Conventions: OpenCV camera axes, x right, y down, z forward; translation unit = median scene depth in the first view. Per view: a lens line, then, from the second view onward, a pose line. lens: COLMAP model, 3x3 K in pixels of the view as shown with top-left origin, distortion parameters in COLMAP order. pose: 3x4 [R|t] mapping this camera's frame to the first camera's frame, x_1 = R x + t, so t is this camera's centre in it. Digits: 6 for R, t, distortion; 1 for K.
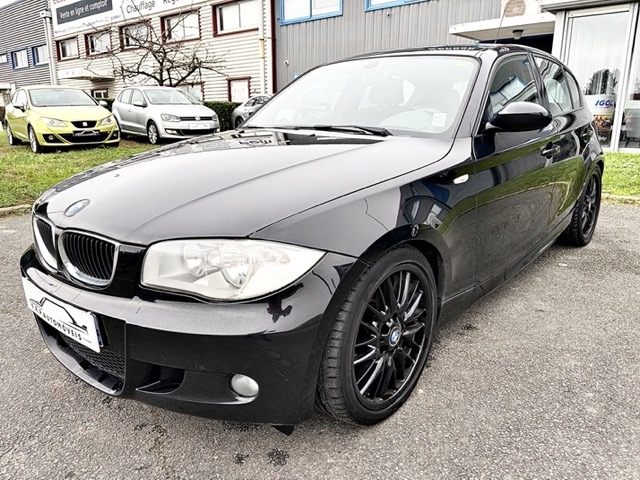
lens RADIAL K [[480.8, 0, 320.6], [0, 480.8, 238.2], [0, 0, 1]] dist [0.058772, -0.065816]
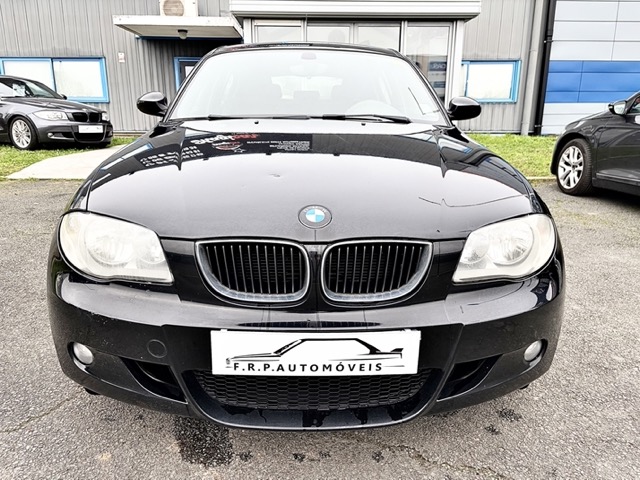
lens RADIAL K [[480.8, 0, 316.9], [0, 480.8, 240.7], [0, 0, 1]] dist [0.058772, -0.065816]
pose [[0.739502, -0.164535, 0.652737, -0.829052], [0.159151, 0.984912, 0.067960, -0.061484], [-0.654070, 0.053627, 0.754530, 0.340726]]
